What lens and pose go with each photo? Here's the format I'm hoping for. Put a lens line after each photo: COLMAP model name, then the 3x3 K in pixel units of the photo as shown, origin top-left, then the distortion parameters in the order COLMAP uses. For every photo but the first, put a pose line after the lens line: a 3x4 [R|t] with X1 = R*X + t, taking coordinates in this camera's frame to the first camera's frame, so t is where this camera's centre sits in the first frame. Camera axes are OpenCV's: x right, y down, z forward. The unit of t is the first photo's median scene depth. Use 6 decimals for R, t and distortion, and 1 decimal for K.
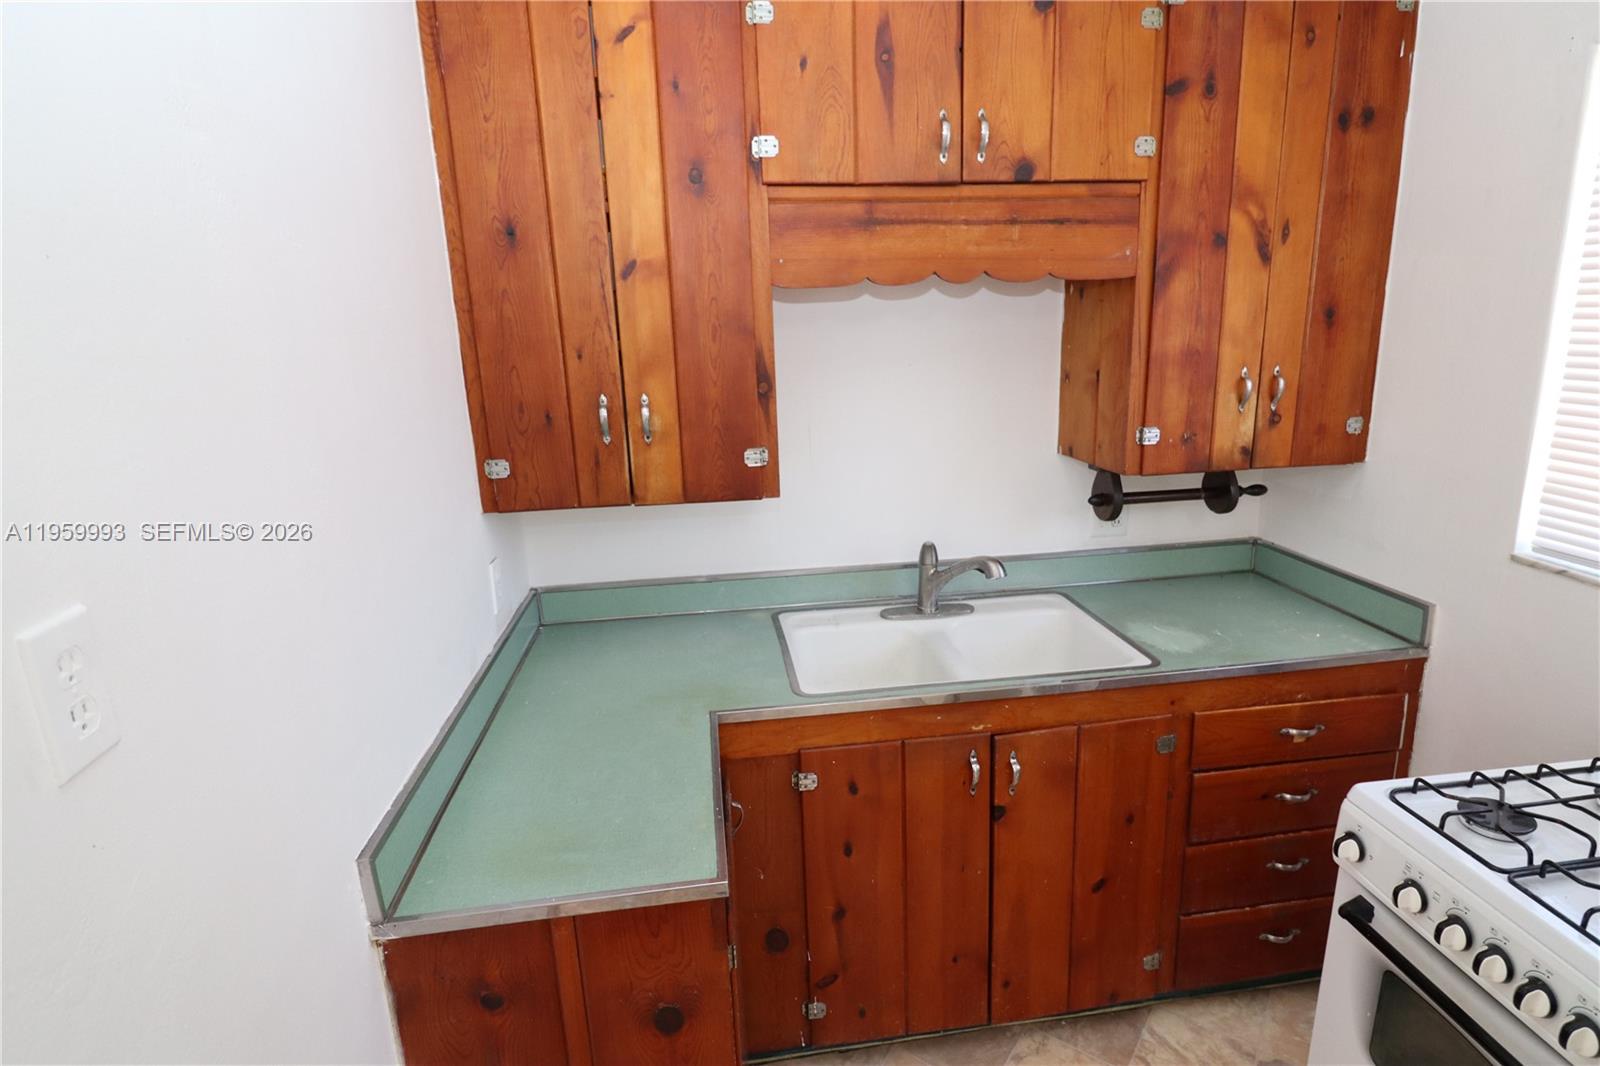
lens RADIAL K [[850.1, 0, 808.0], [0, 850.1, 531.6], [0, 0, 1]] dist [-0.005121, -0.007037]
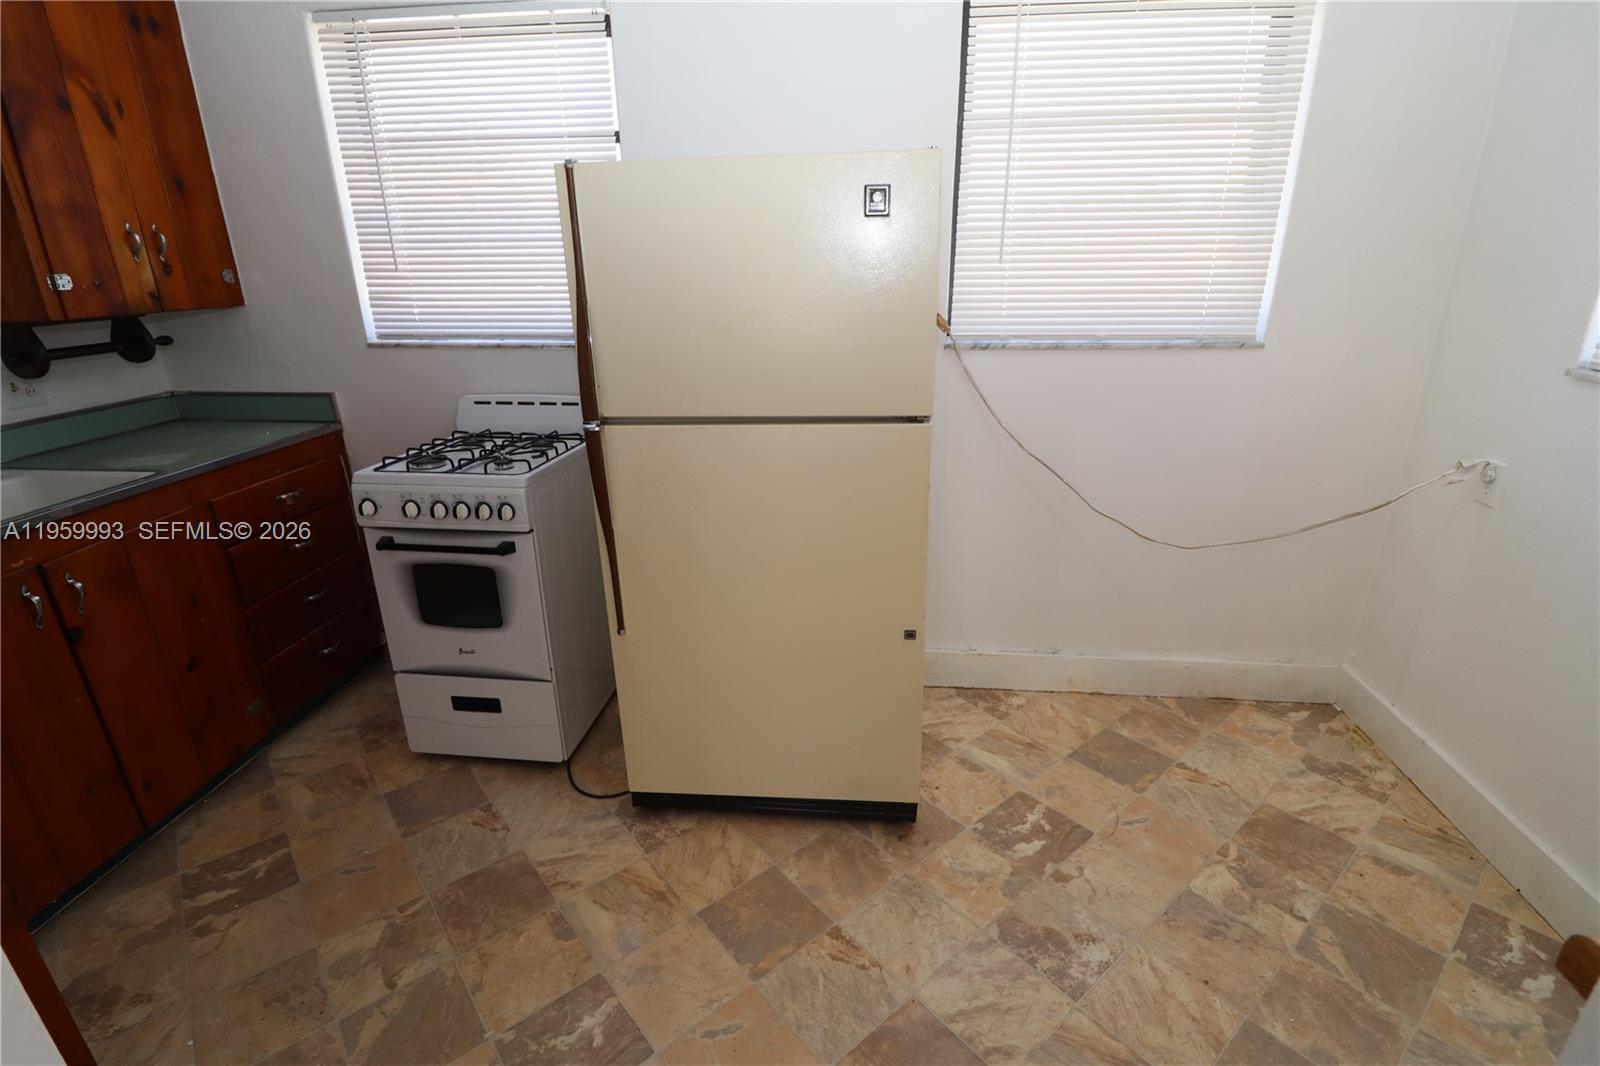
lens RADIAL K [[744.6, 0, 805.9], [0, 744.6, 536.1], [0, 0, 1]] dist [-0.009572, -0.007084]
pose [[0.247470, -0.309601, 0.918099, -0.357612], [0.229693, 0.939307, 0.254840, 0.192315], [-0.941276, 0.147816, 0.303563, -0.163044]]
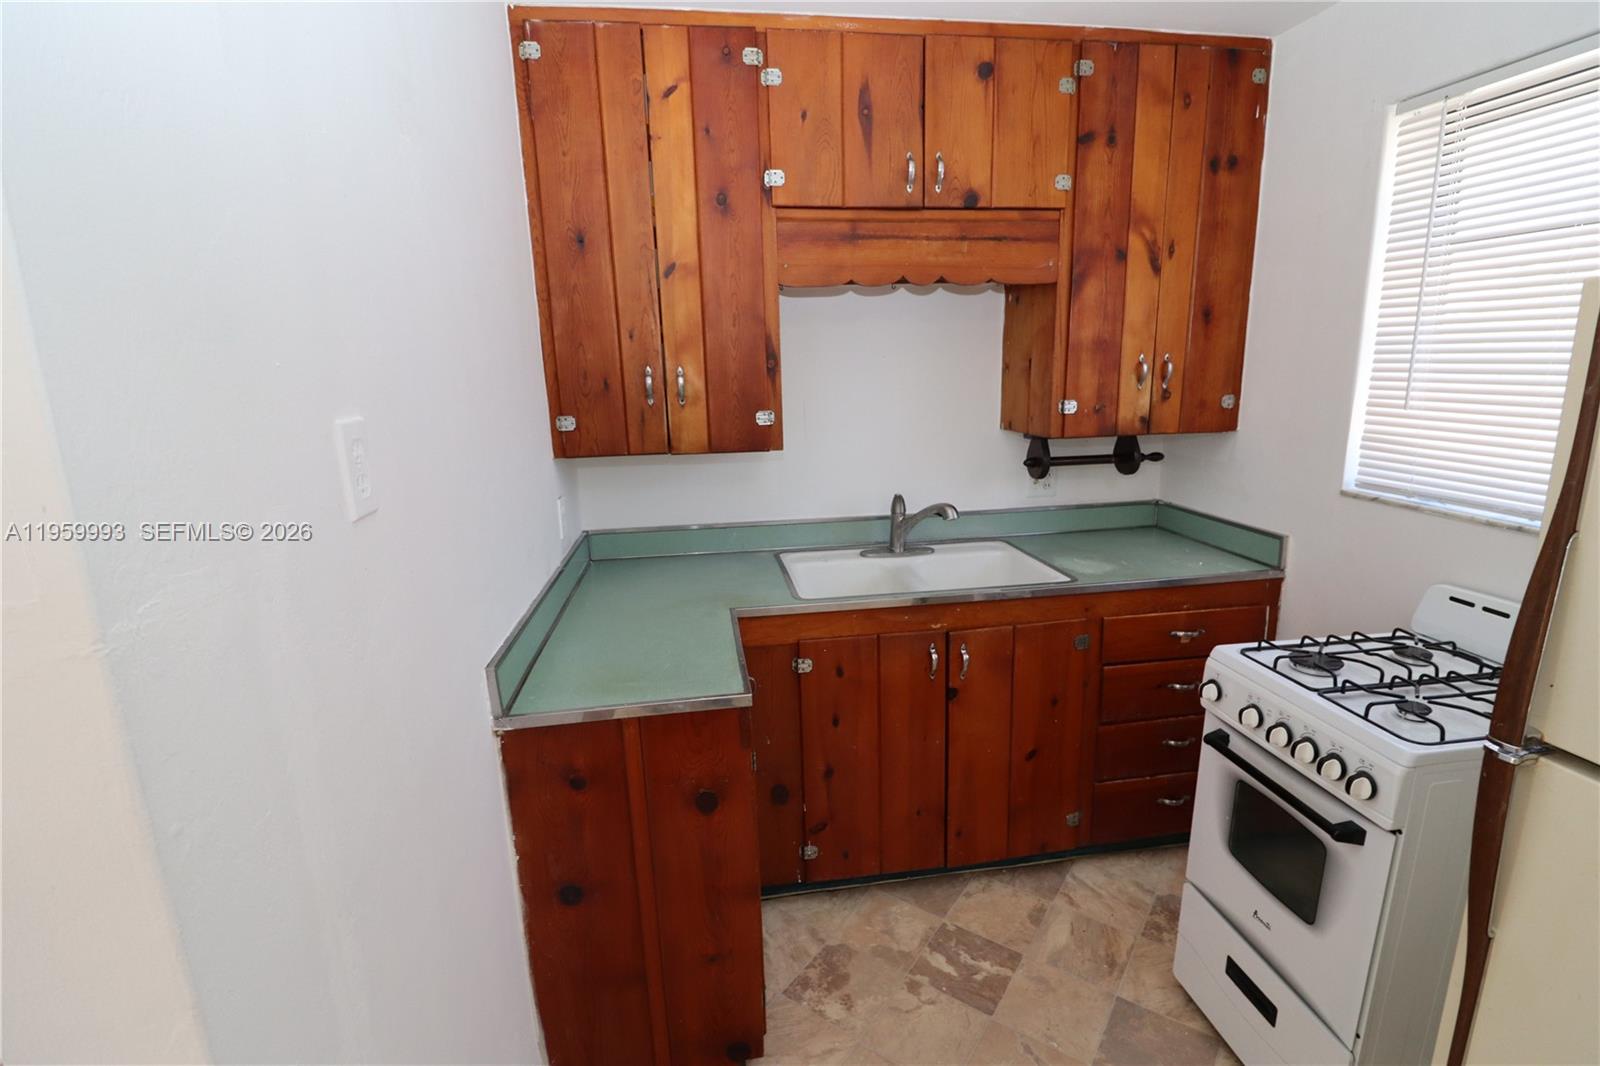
lens RADIAL K [[744.6, 0, 800.9], [0, 744.6, 533.7], [0, 0, 1]] dist [-0.009572, -0.007084]
pose [[0.999933, 0.003748, 0.010914, -0.018855], [-0.003526, 0.999788, -0.020283, 0.113226], [-0.010988, 0.020243, 0.999735, -0.131502]]
